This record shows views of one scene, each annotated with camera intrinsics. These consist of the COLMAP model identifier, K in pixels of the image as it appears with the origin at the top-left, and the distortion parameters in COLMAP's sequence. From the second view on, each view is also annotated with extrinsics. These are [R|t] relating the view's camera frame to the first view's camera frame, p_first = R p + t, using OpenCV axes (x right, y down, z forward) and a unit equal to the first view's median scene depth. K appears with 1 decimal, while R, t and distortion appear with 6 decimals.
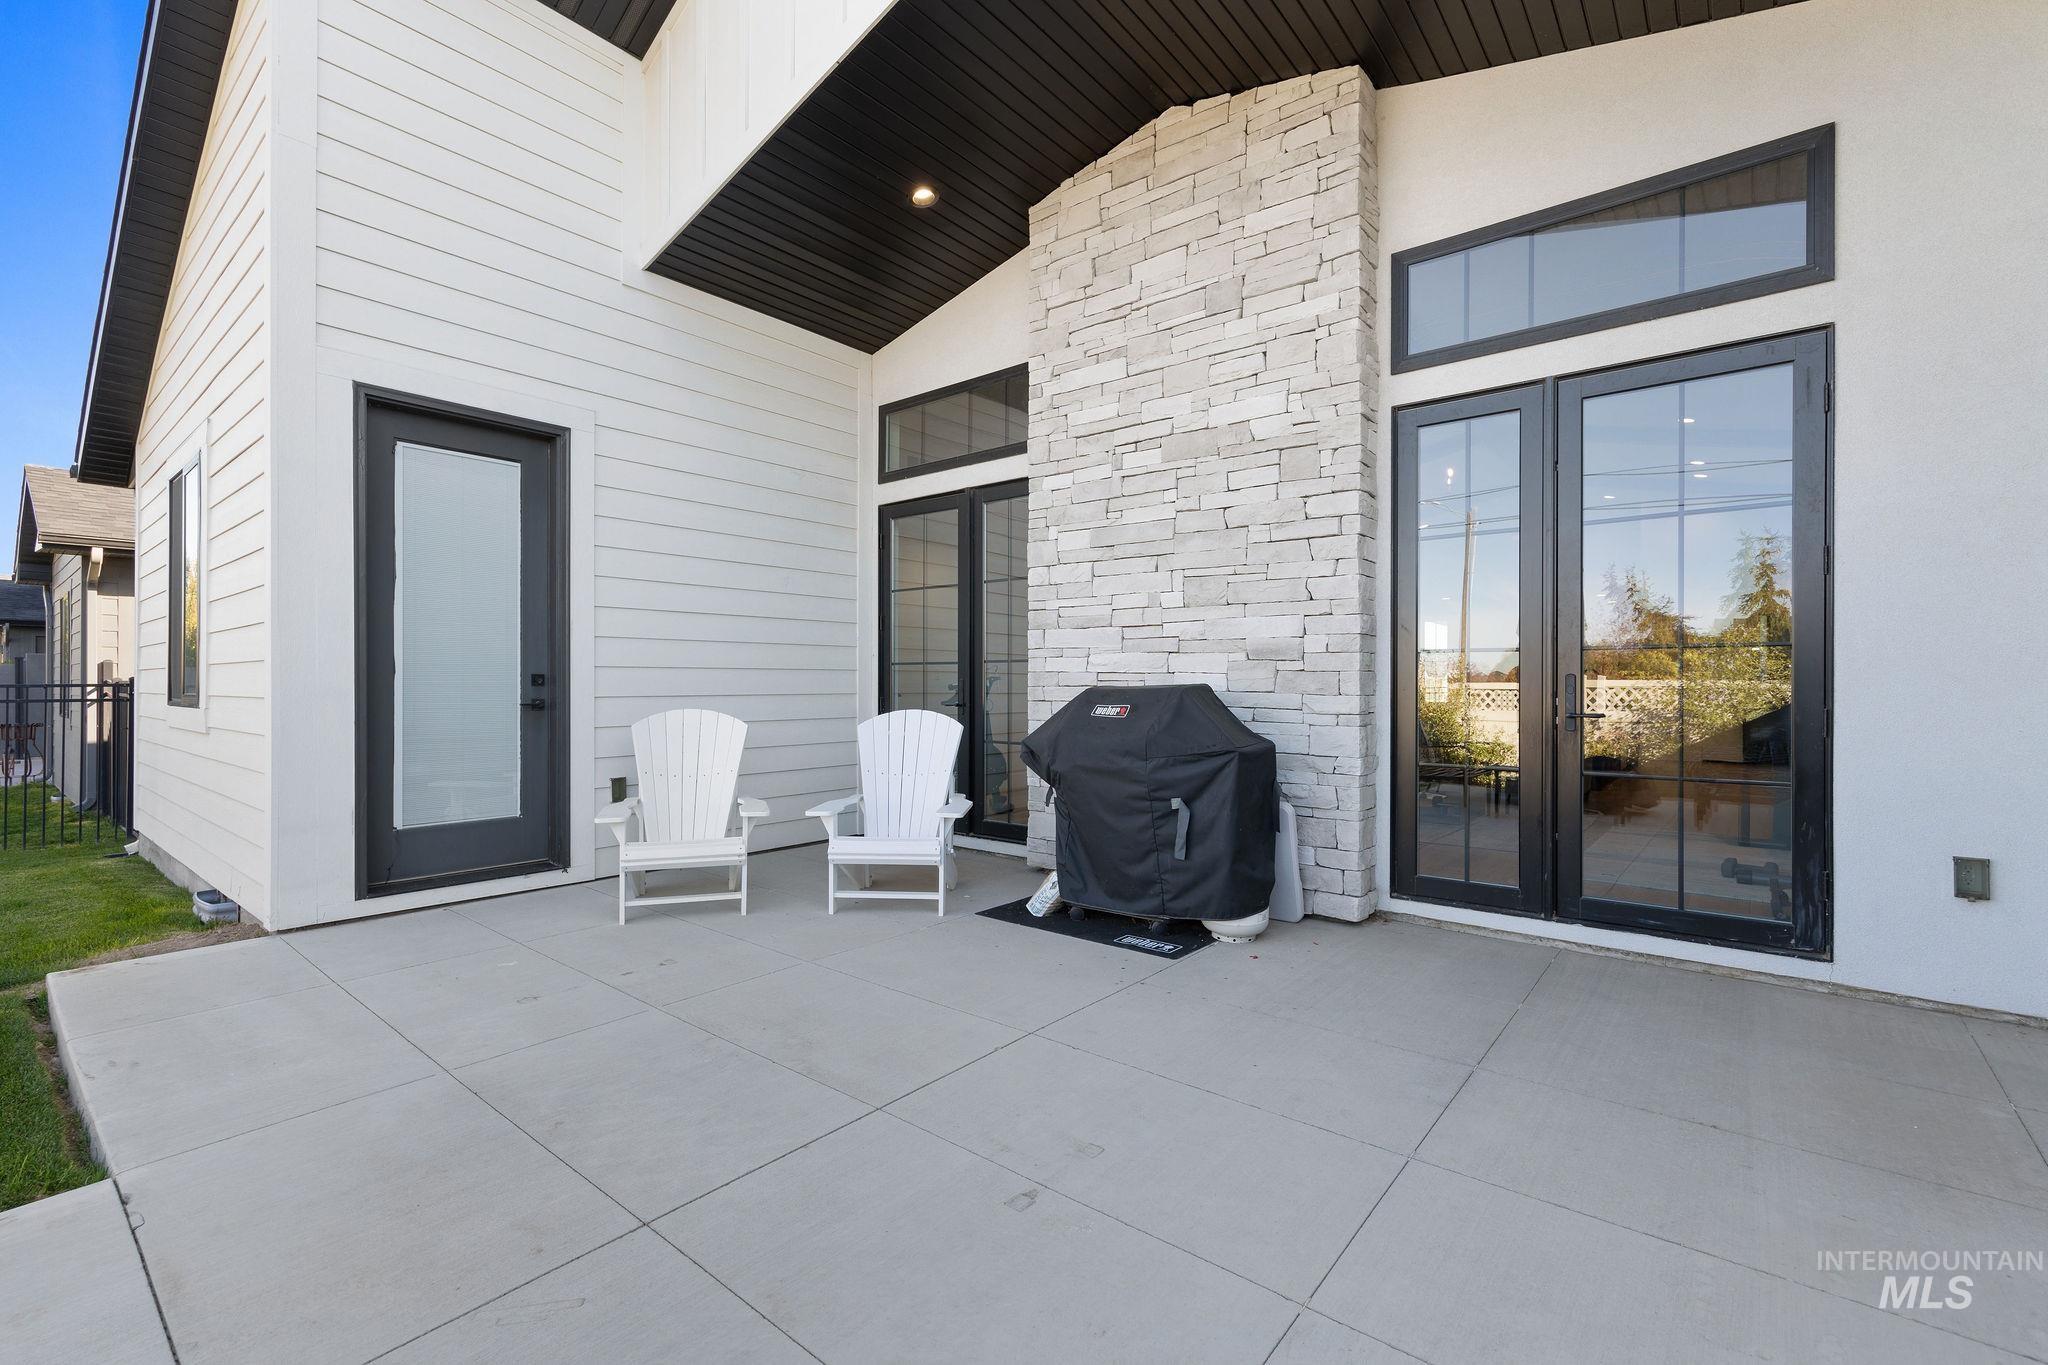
lens RADIAL K [[861.1, 0, 1032.3], [0, 861.1, 686.6], [0, 0, 1]] dist [0.001698, 0.000802]
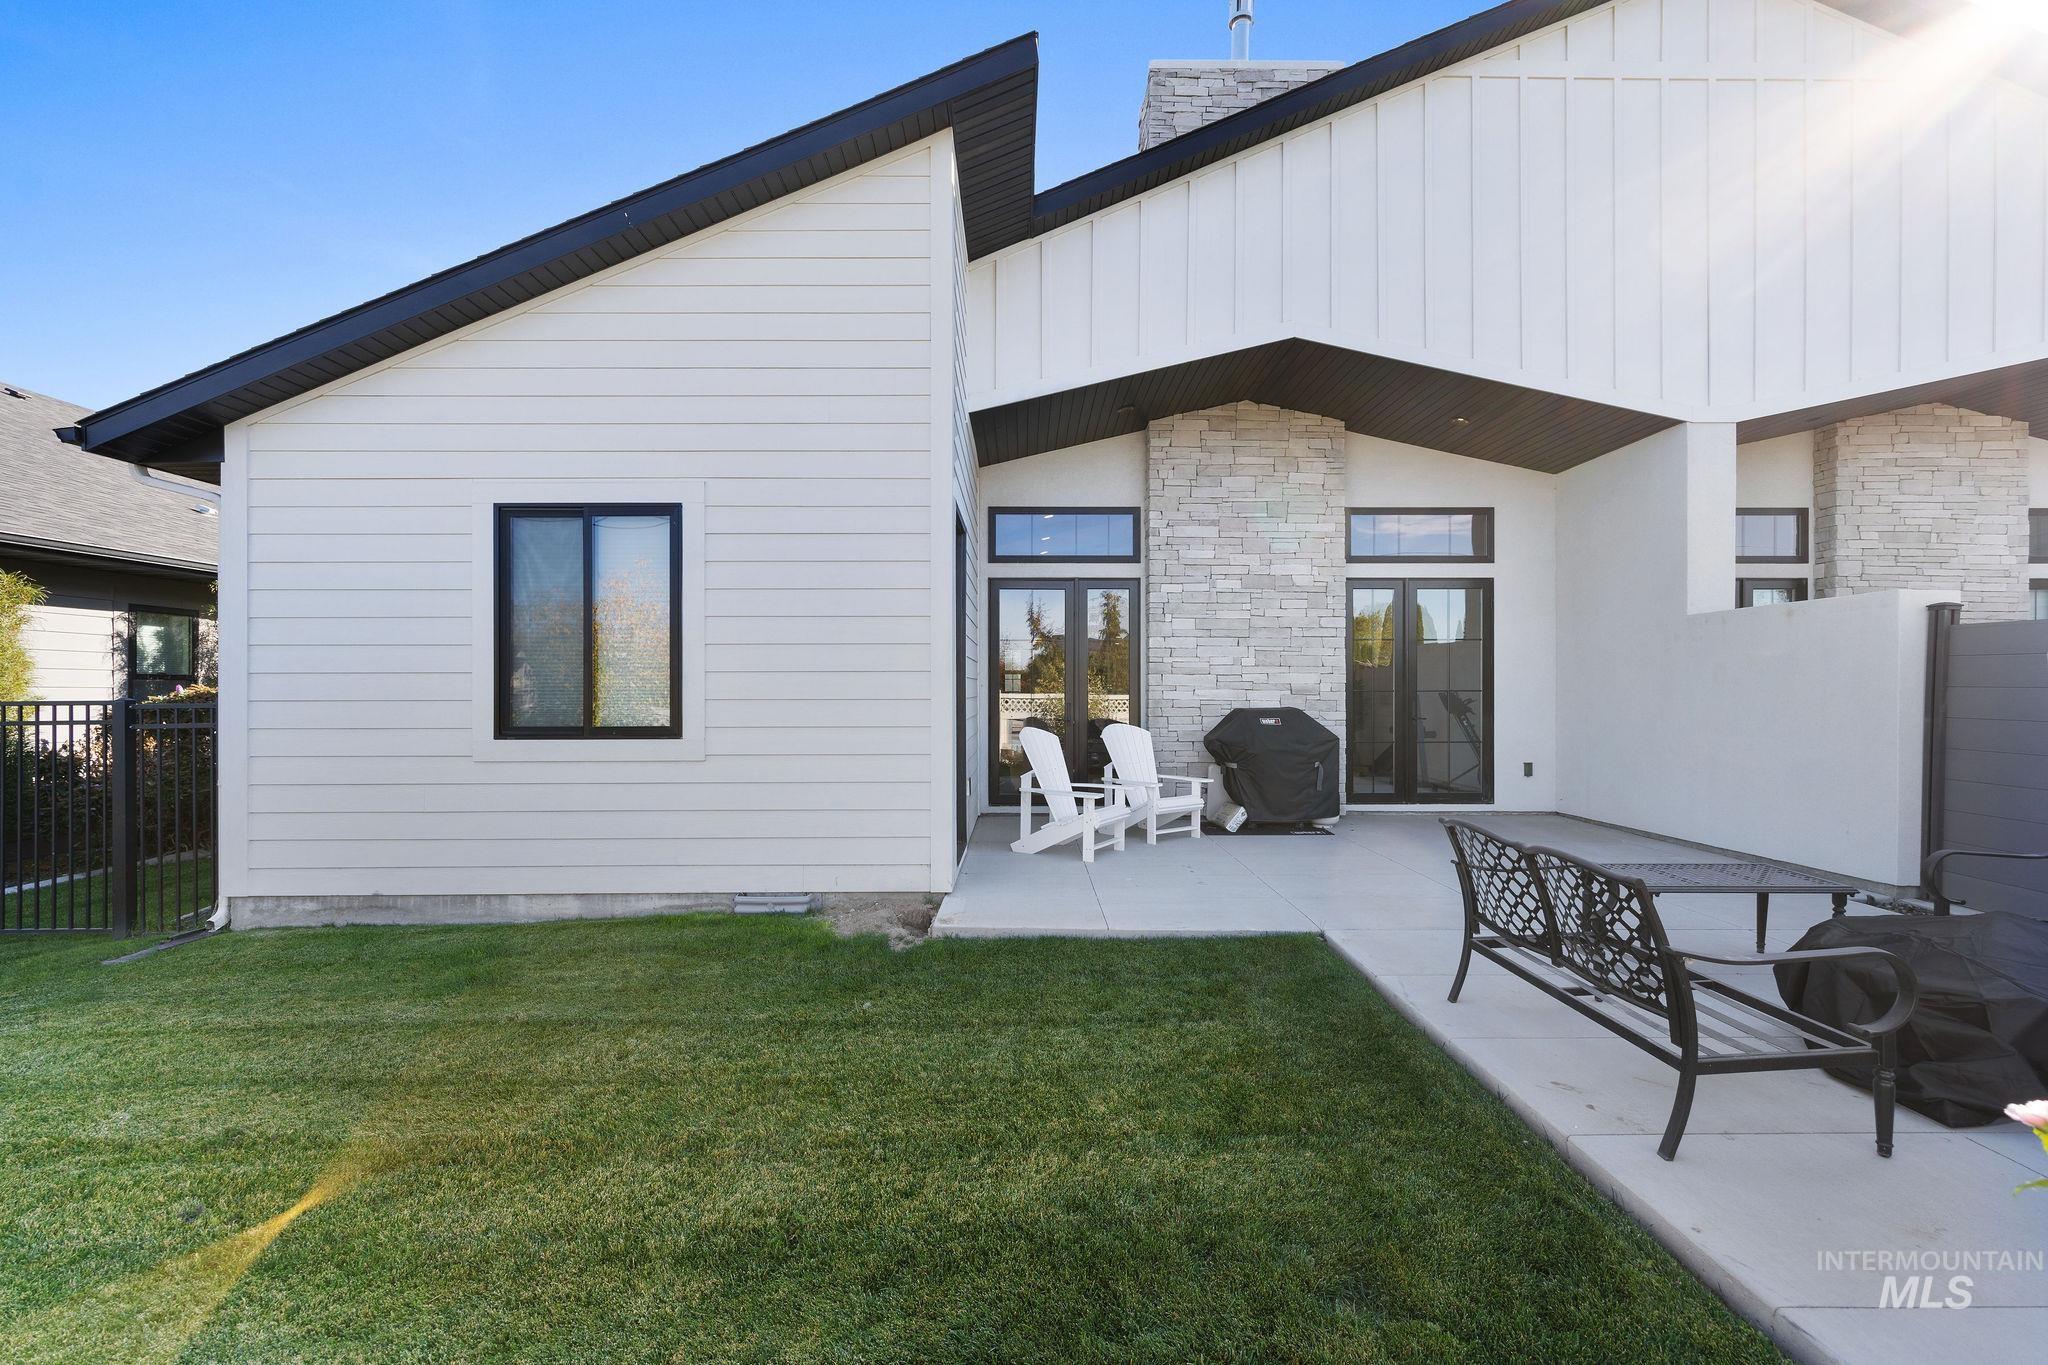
lens RADIAL K [[844.6, 0, 1026.1], [0, 844.6, 695.6], [0, 0, 1]] dist [0.011962, 0.000205]
pose [[0.775007, -0.003144, 0.631945, -1.397257], [0.004907, 0.999987, -0.001044, -0.027535], [-0.631933, 0.003910, 0.775013, -0.128713]]
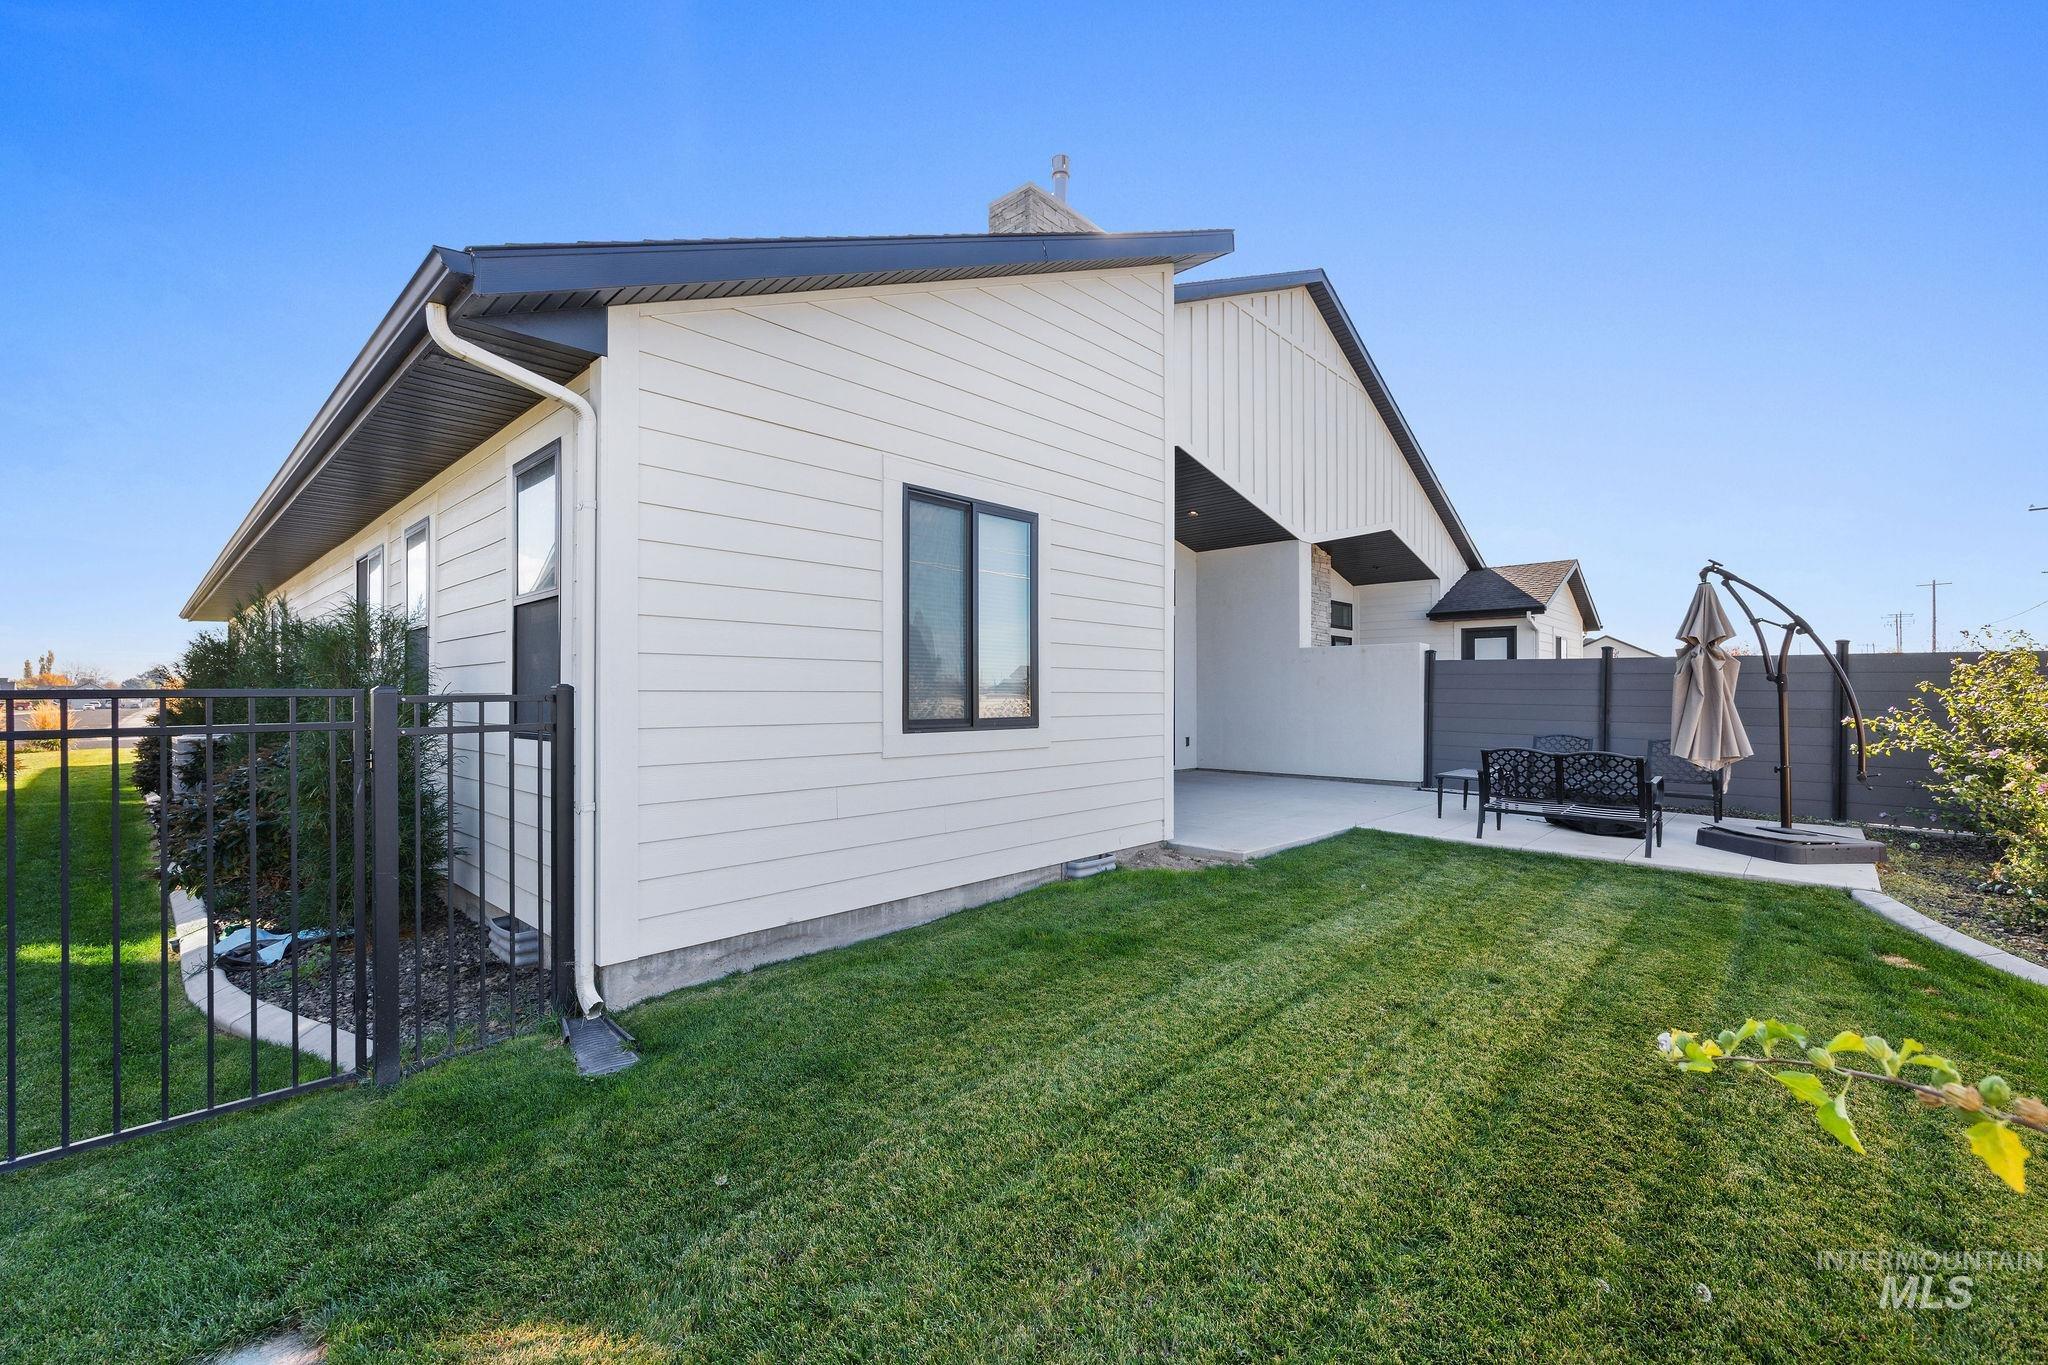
lens RADIAL K [[848.6, 0, 1018.8], [0, 848.6, 690.1], [0, 0, 1]] dist [0.000484, 0.000549]
pose [[0.076319, 0.004921, 0.997071, -2.297367], [0.005125, 0.999973, -0.005327, -0.021913], [-0.997070, 0.005517, 0.076291, 0.993977]]
